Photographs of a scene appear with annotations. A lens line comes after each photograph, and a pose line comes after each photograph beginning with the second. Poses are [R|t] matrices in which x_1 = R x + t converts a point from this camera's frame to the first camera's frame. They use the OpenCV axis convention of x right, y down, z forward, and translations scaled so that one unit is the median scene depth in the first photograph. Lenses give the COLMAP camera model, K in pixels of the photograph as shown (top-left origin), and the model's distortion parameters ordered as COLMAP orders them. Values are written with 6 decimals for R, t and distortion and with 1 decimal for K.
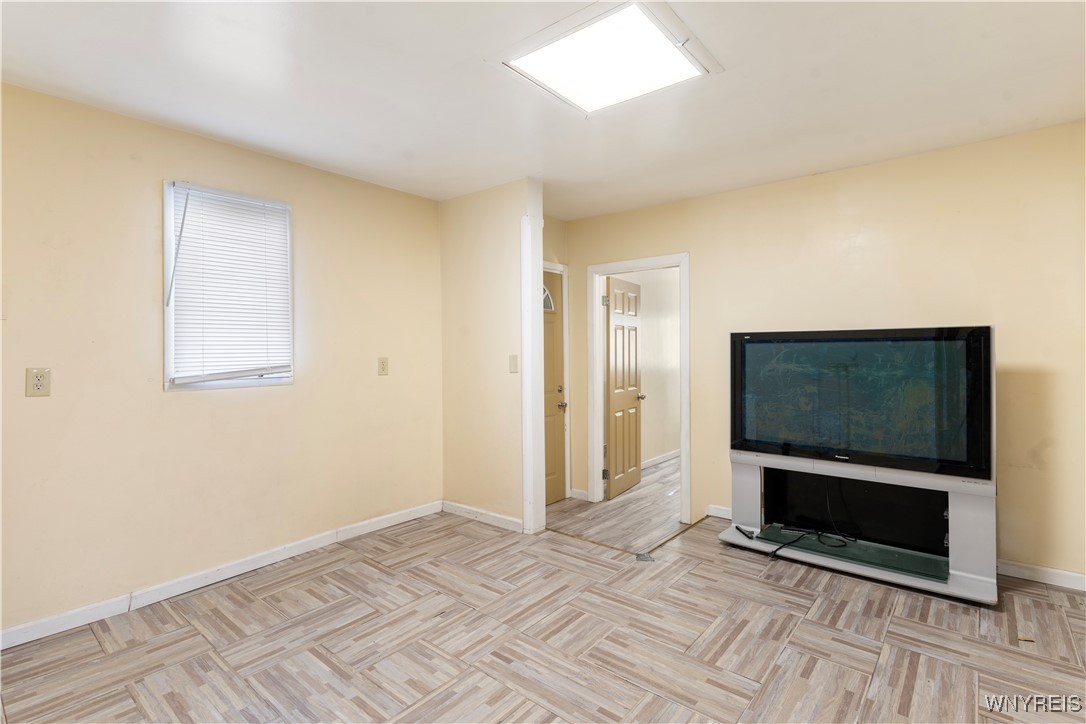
lens RADIAL K [[521.8, 0, 540.0], [0, 521.8, 355.6], [0, 0, 1]] dist [0.001538, 0.000061]
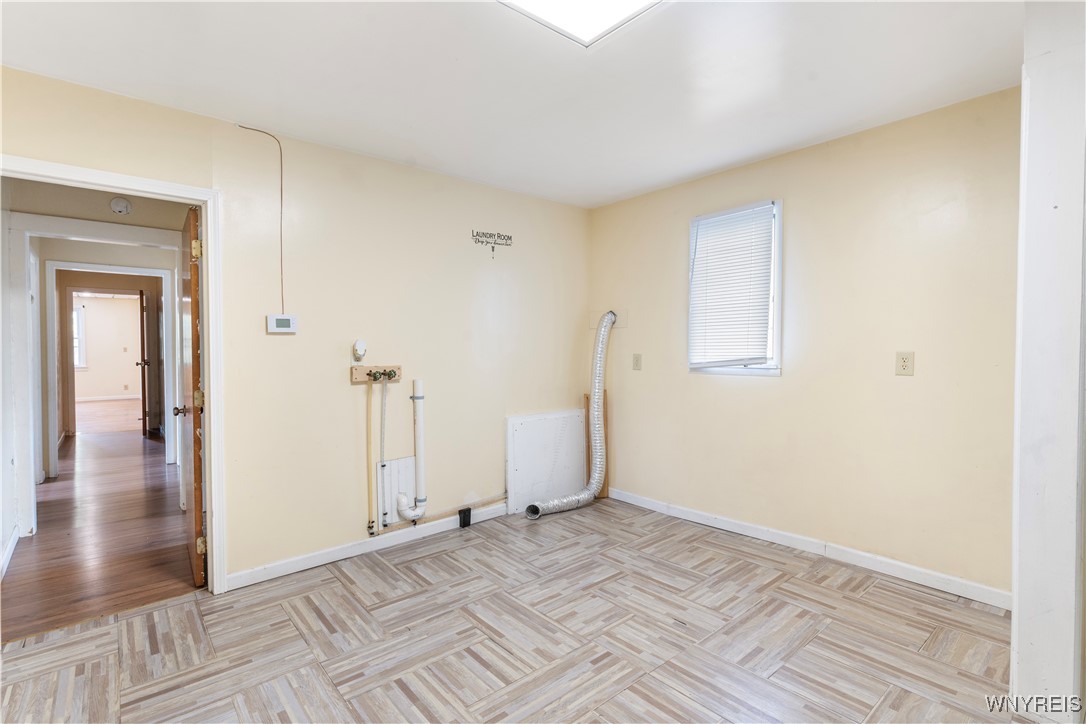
lens RADIAL K [[521.8, 0, 541.5], [0, 521.8, 358.3], [0, 0, 1]] dist [0.001538, 0.000061]
pose [[-0.175710, 0.029045, -0.984013, 0.708639], [-0.003362, 0.999541, 0.030103, -0.010417], [0.984436, 0.008598, -0.175531, 0.838175]]
